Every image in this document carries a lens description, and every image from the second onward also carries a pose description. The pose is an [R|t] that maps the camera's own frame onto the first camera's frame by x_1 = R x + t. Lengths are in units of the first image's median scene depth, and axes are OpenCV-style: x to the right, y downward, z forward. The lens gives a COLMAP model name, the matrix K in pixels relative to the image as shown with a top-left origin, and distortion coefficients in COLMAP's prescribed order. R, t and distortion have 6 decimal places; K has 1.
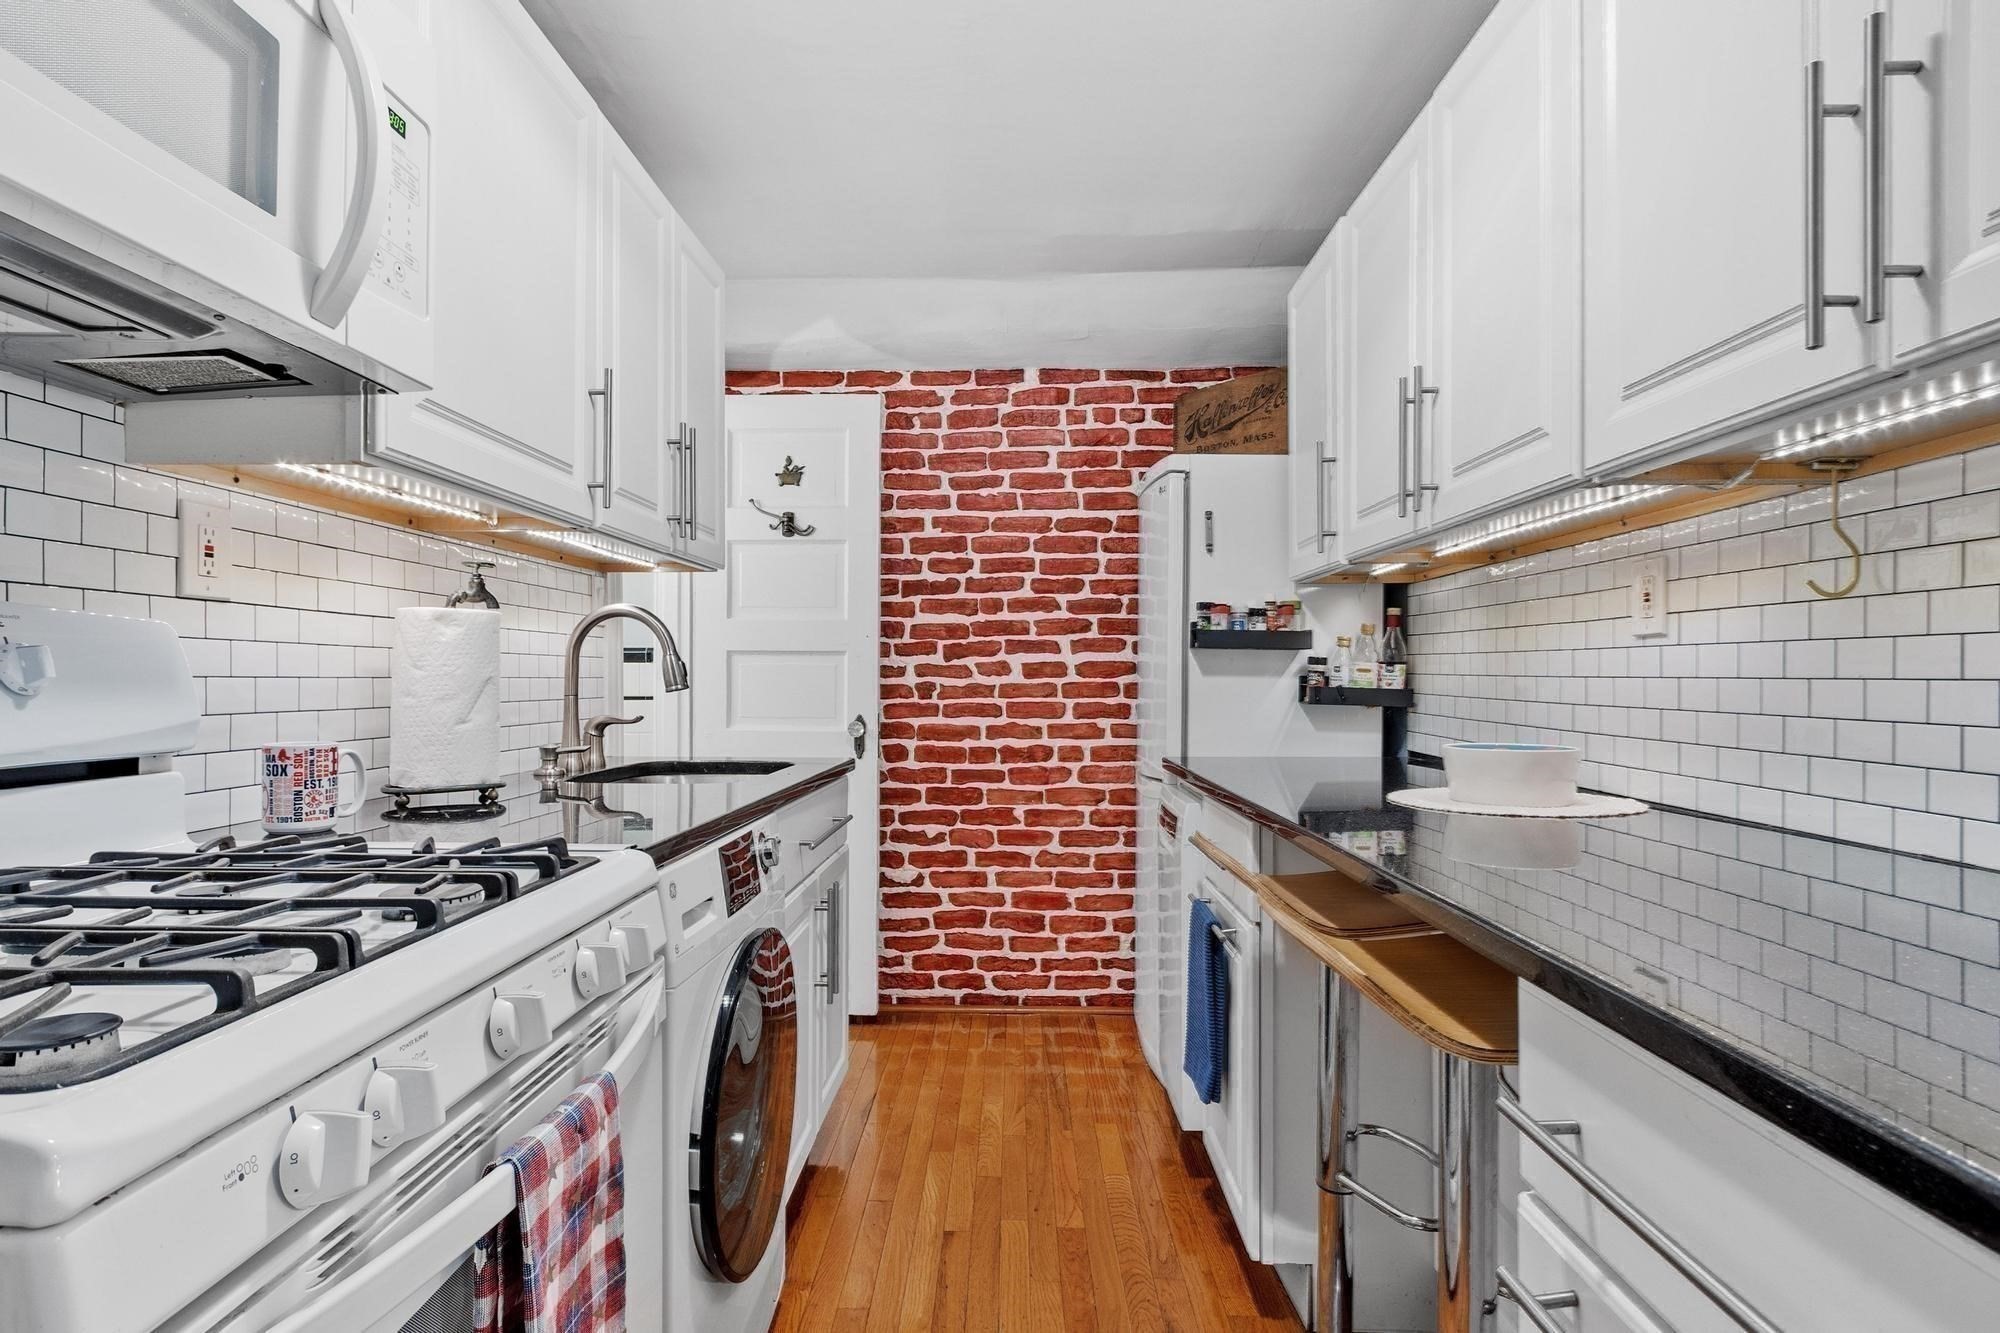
lens RADIAL K [[1022.4, 0, 980.2], [0, 1022.4, 675.2], [0, 0, 1]] dist [0.002214, -0.000433]
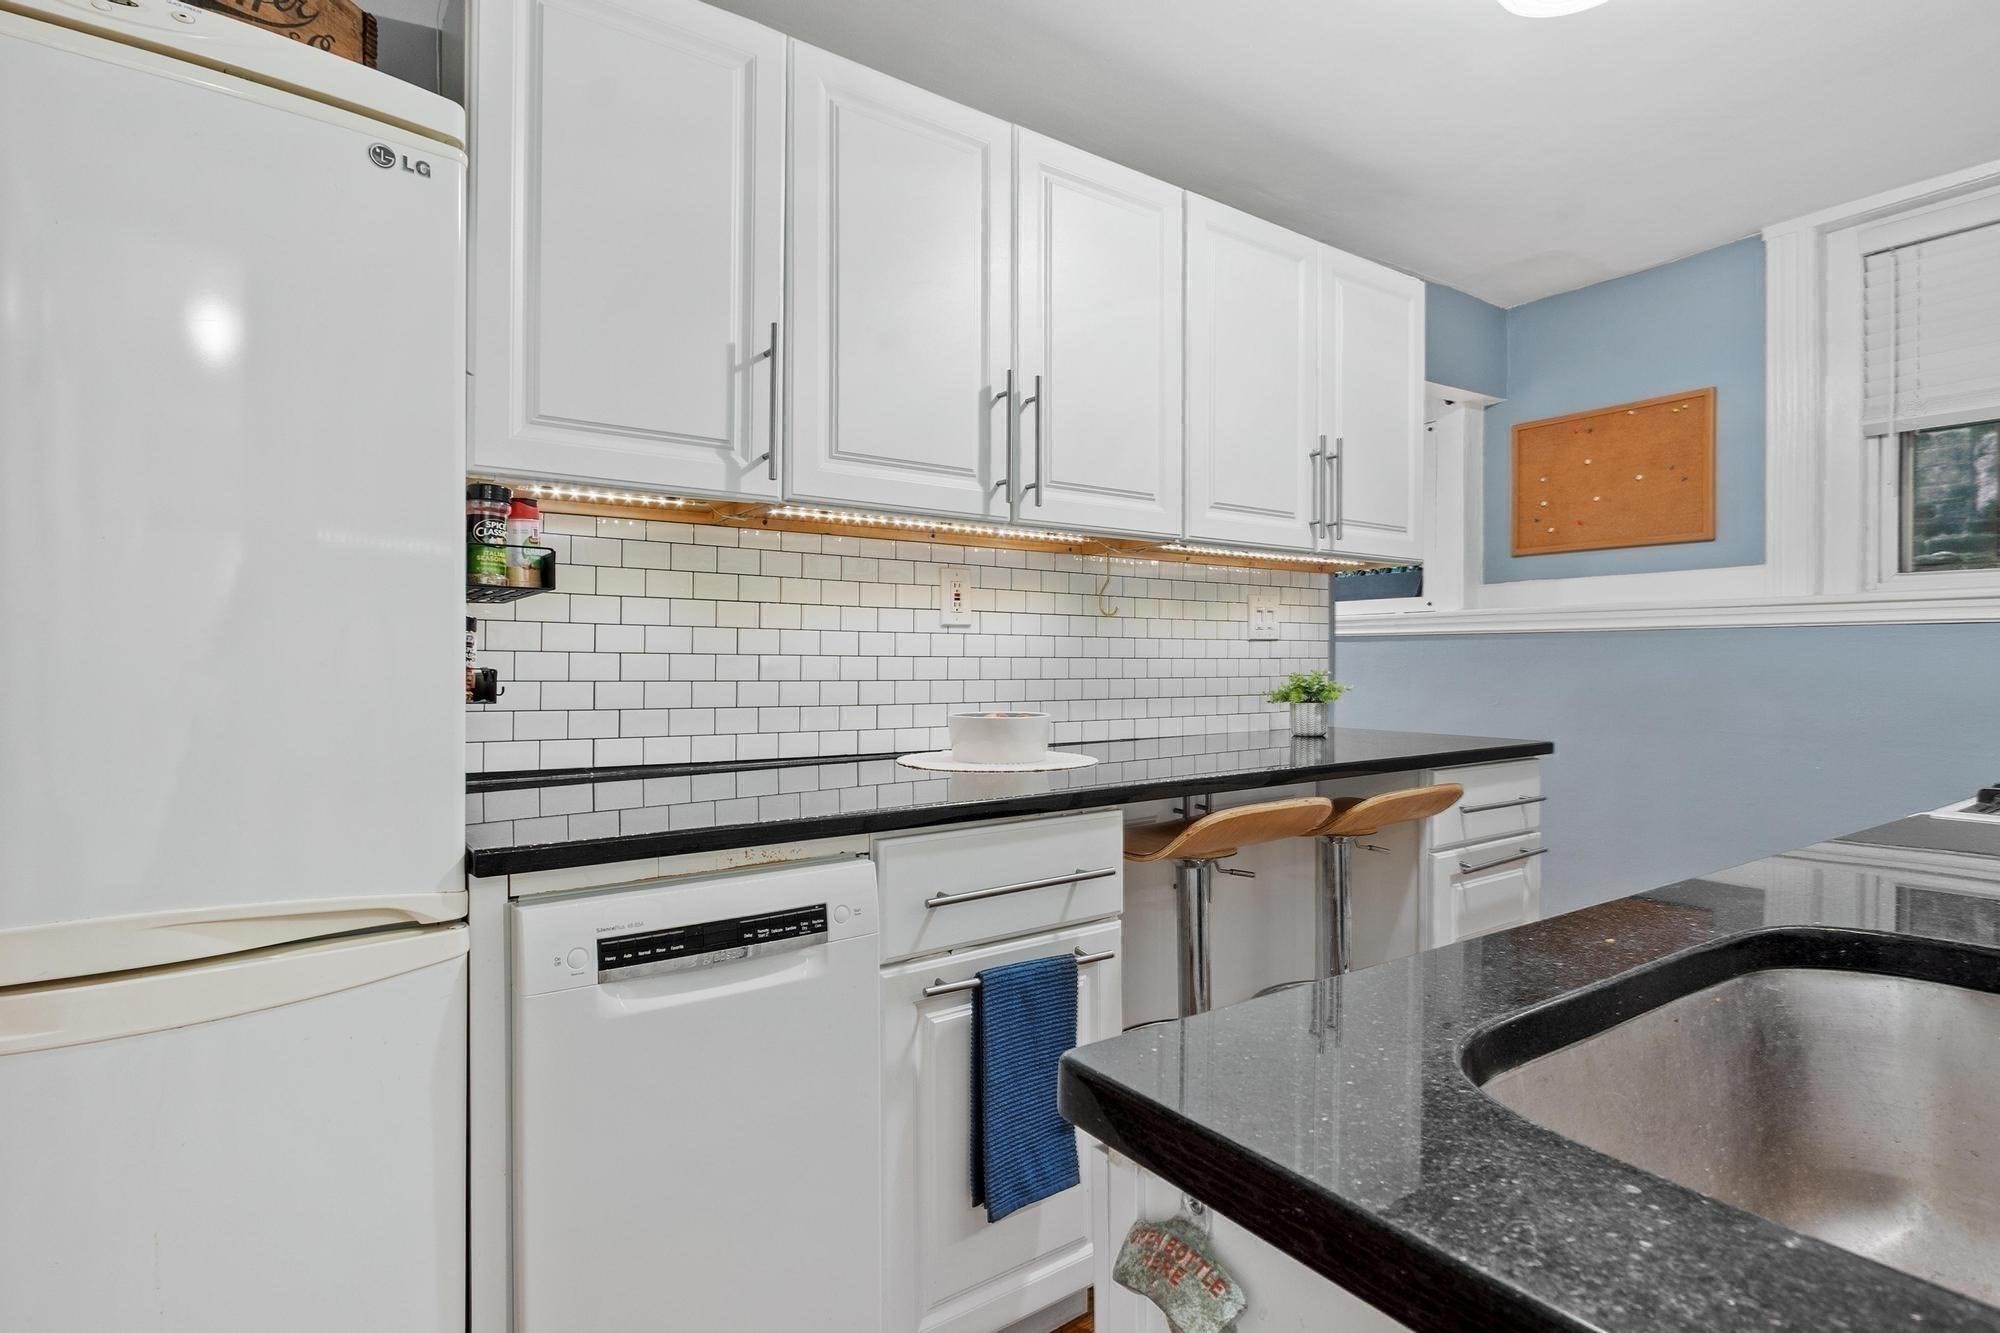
lens RADIAL K [[1018.5, 0, 987.3], [0, 1018.5, 663.8], [0, 0, 1]] dist [0.000025, -0.001275]
pose [[-0.603161, -0.006977, 0.797589, -0.463657], [-0.004509, 0.999976, 0.005338, 0.004477], [-0.797607, -0.000376, -0.603177, 1.883990]]
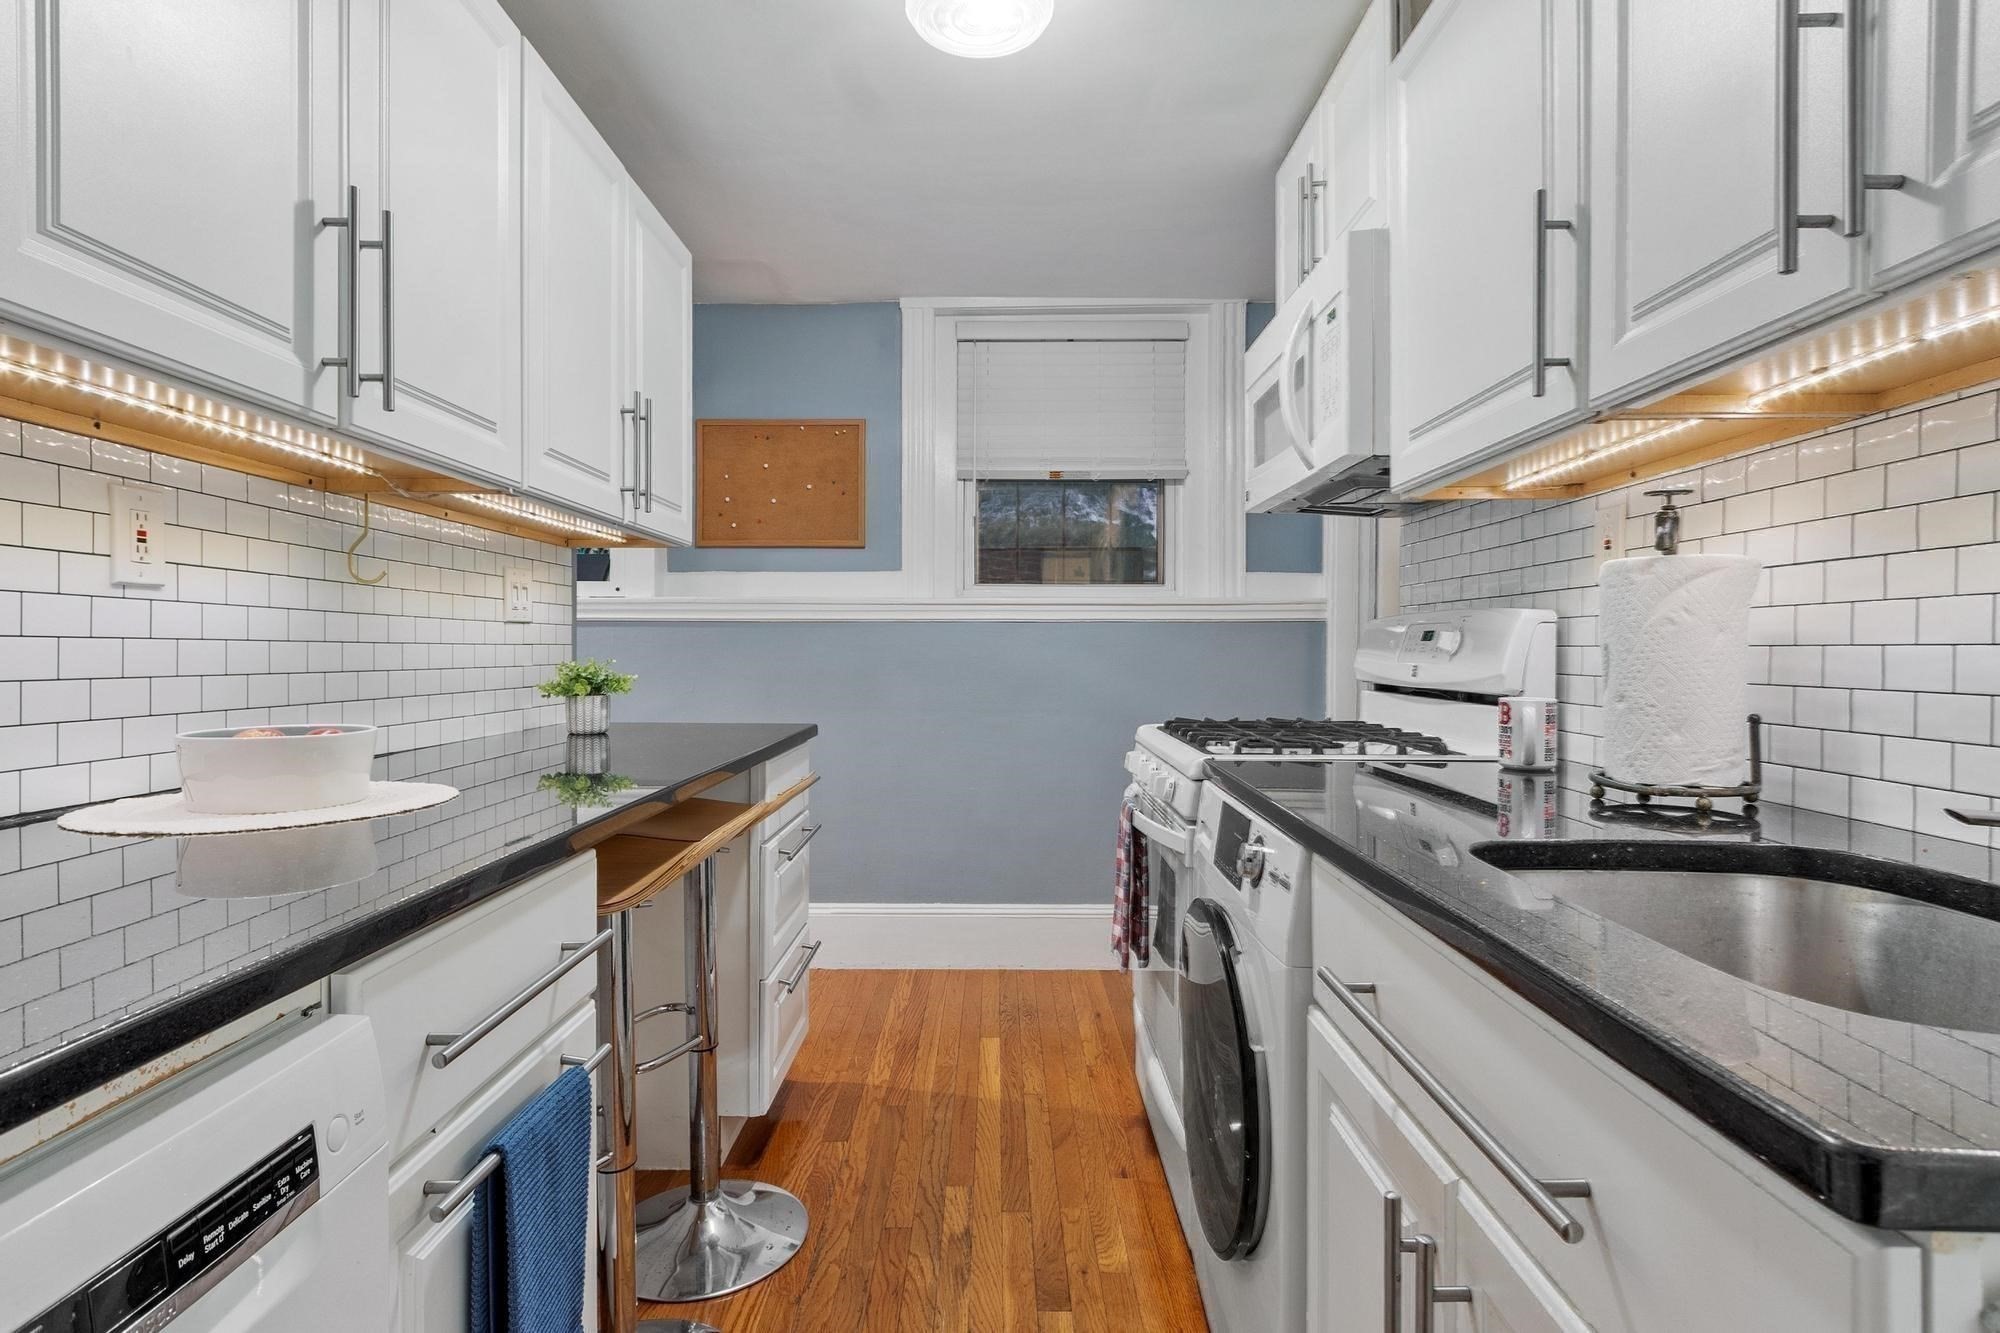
lens RADIAL K [[1004.6, 0, 999.5], [0, 1004.6, 659.3], [0, 0, 1]] dist [-0.002038, -0.002342]
pose [[-0.999609, -0.005610, -0.027390, 0.010078], [-0.005789, 0.999962, 0.006452, 0.010475], [0.027353, 0.006609, -0.999604, 1.904470]]
